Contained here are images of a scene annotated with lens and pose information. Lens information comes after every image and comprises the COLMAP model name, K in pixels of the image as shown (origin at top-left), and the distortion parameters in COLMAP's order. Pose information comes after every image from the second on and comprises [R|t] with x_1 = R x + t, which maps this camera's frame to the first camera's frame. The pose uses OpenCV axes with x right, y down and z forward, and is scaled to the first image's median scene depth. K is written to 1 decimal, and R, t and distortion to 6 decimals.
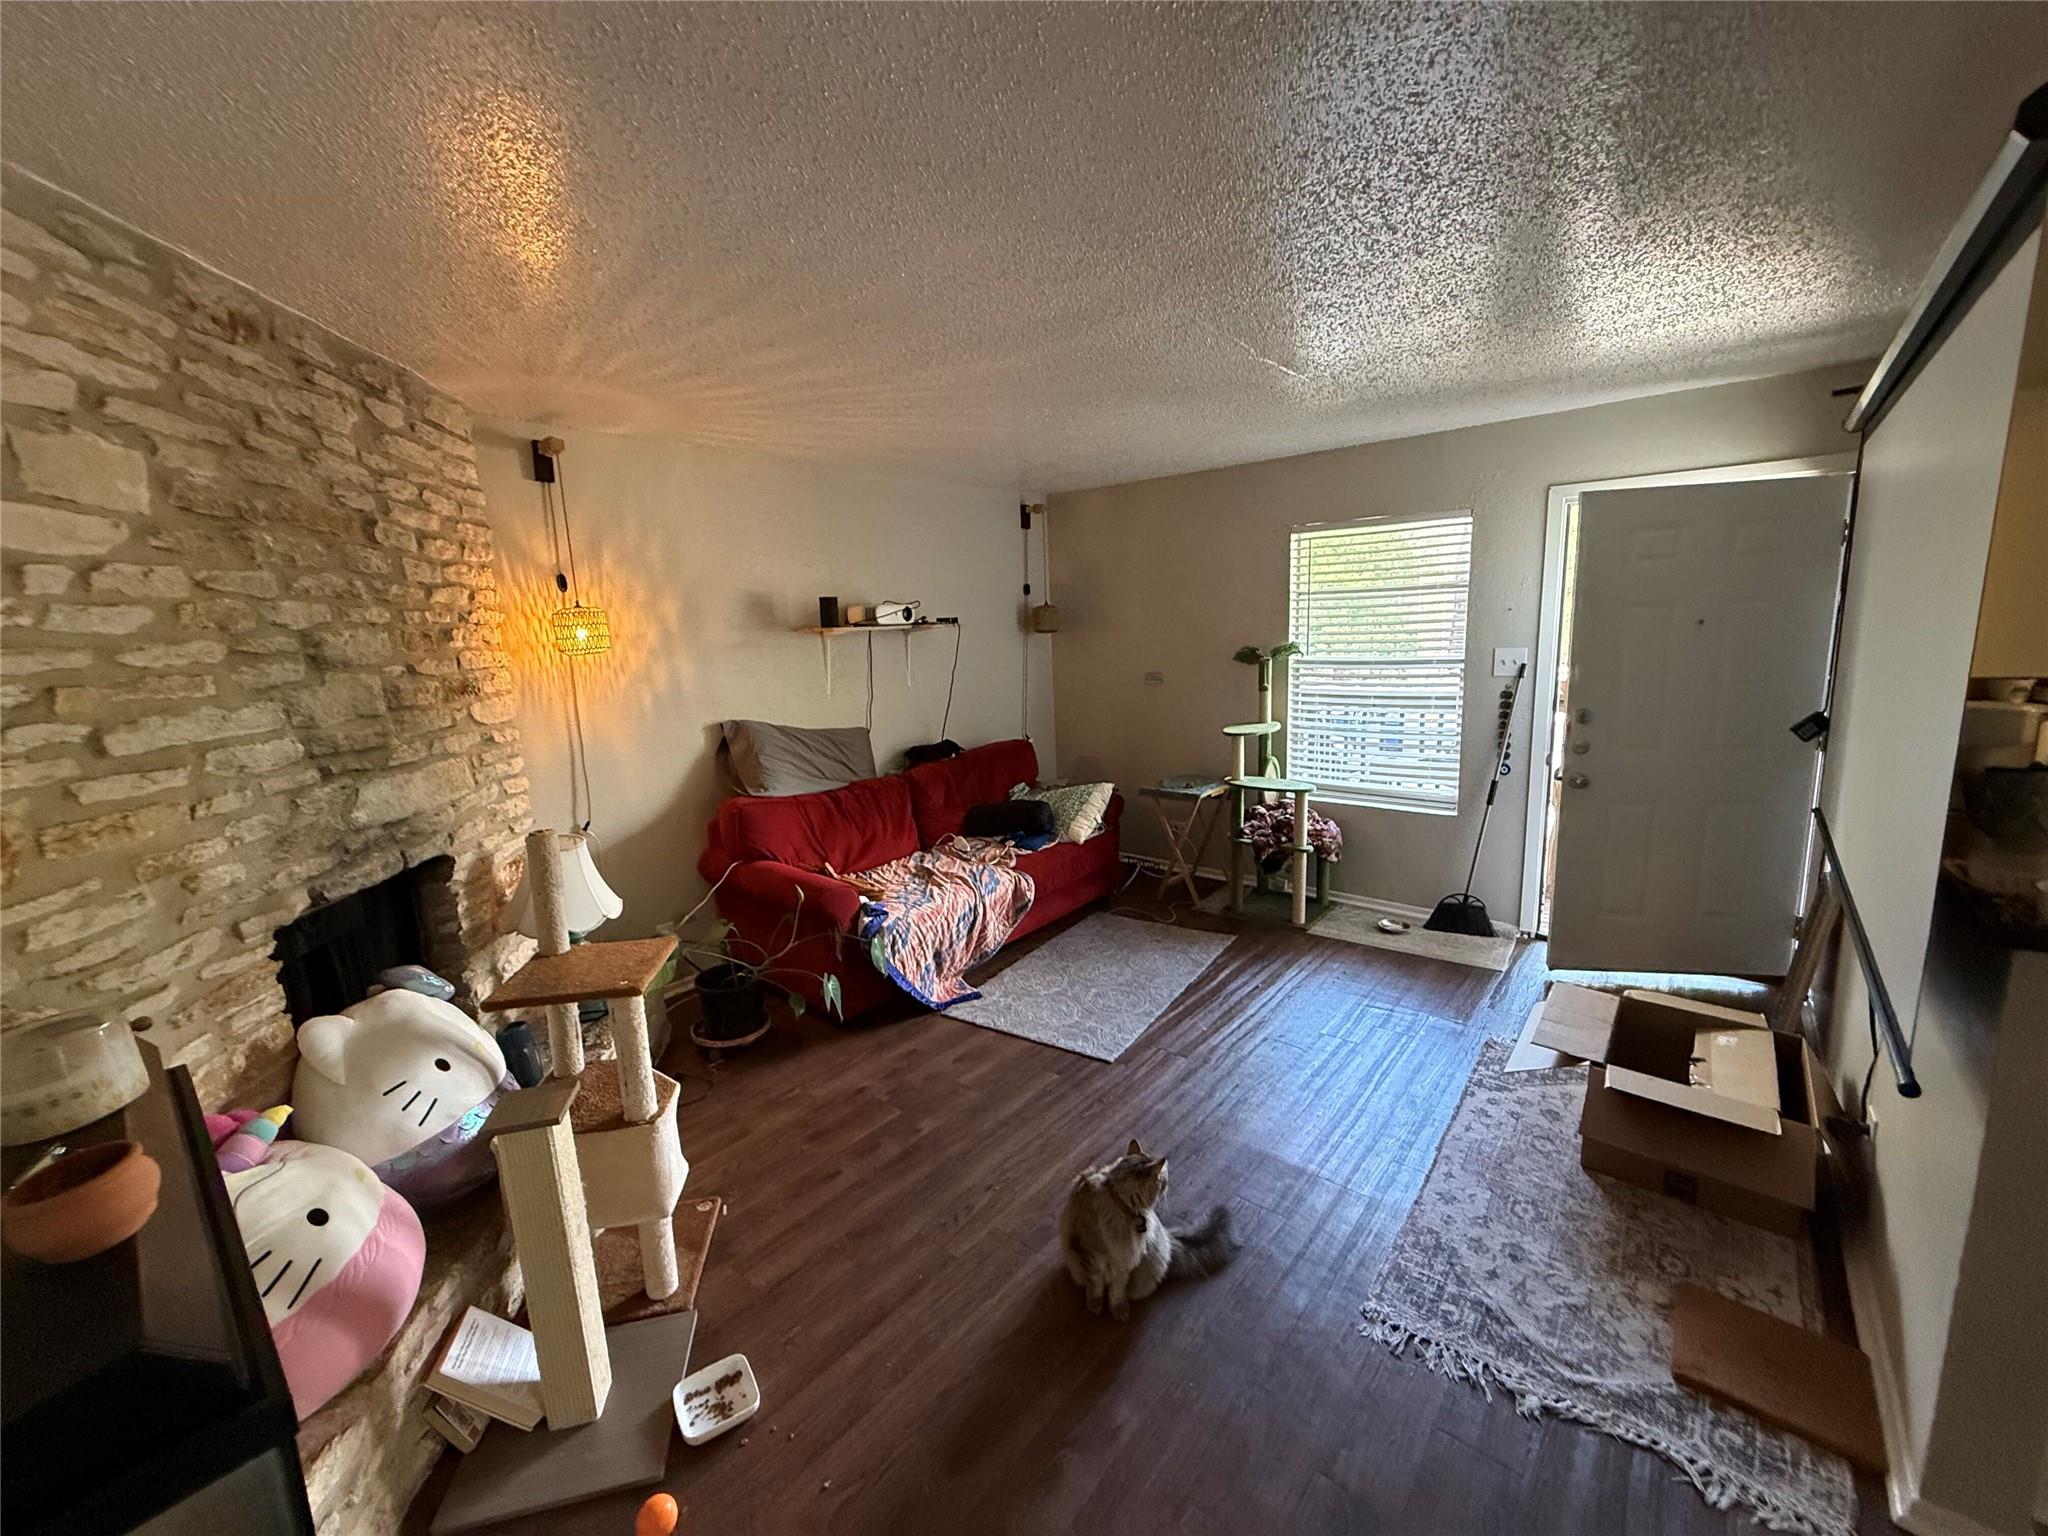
lens RADIAL K [[812.0, 0, 1024.6], [0, 812.0, 768.9], [0, 0, 1]] dist [-0.000635, -0.000572]
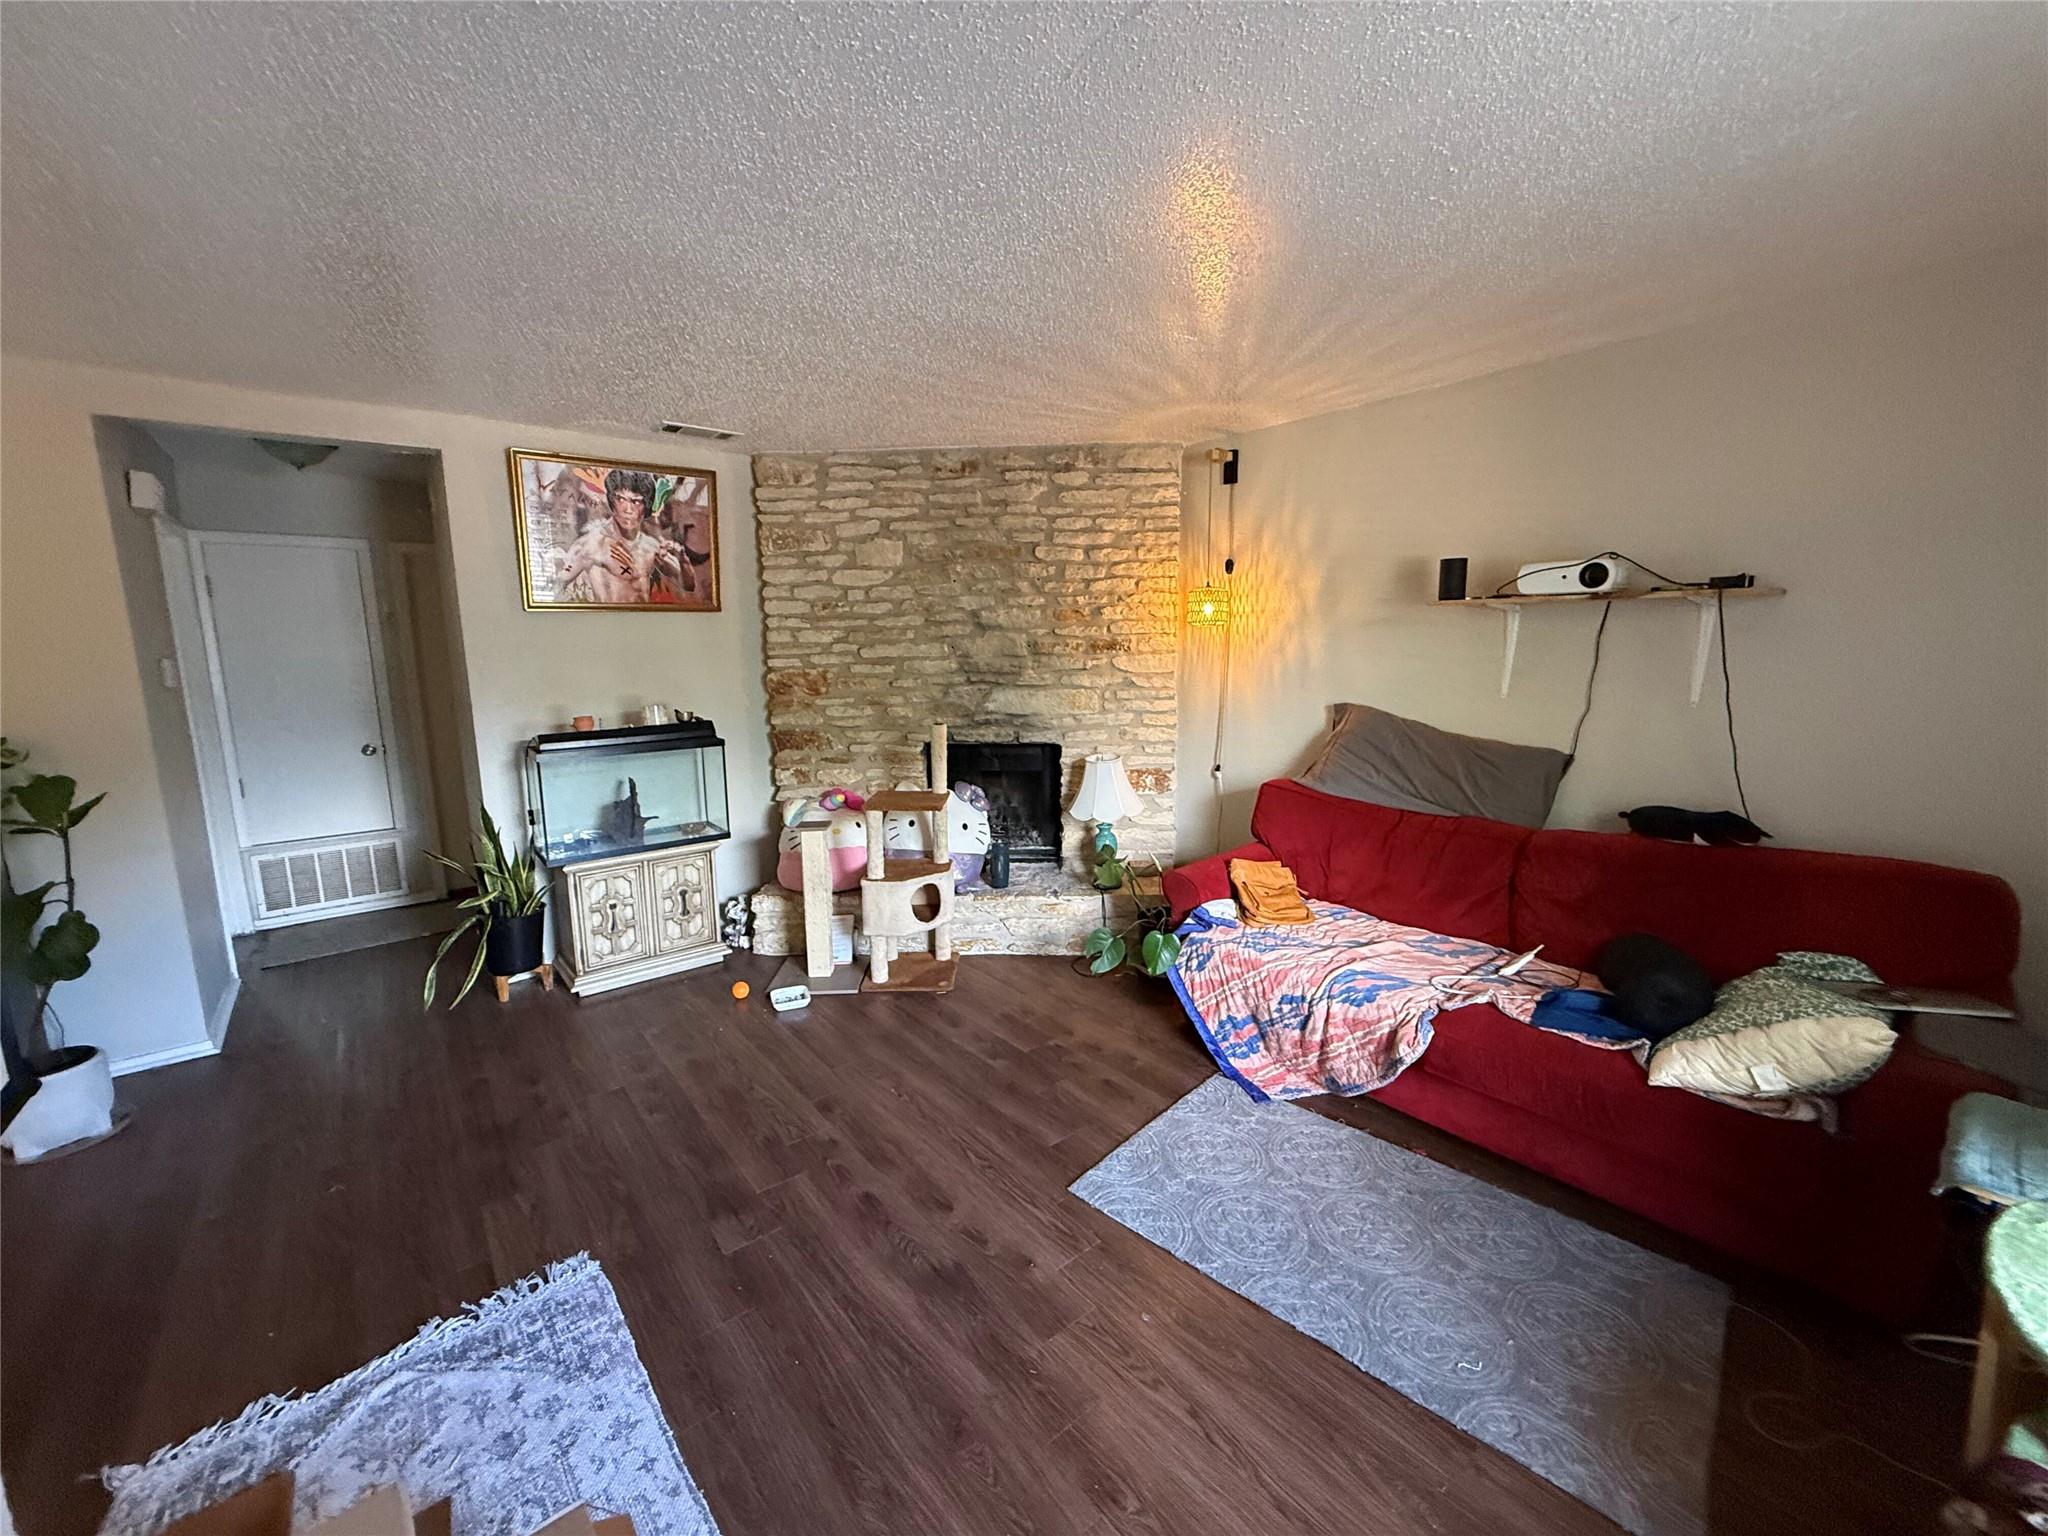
lens RADIAL K [[812.0, 0, 1022.2], [0, 812.0, 769.9], [0, 0, 1]] dist [-0.000635, -0.000572]
pose [[-0.188208, 0.202533, -0.961019, 1.064685], [-0.147621, 0.961556, 0.231557, -0.256172], [0.970972, 0.185447, -0.151075, 1.396349]]
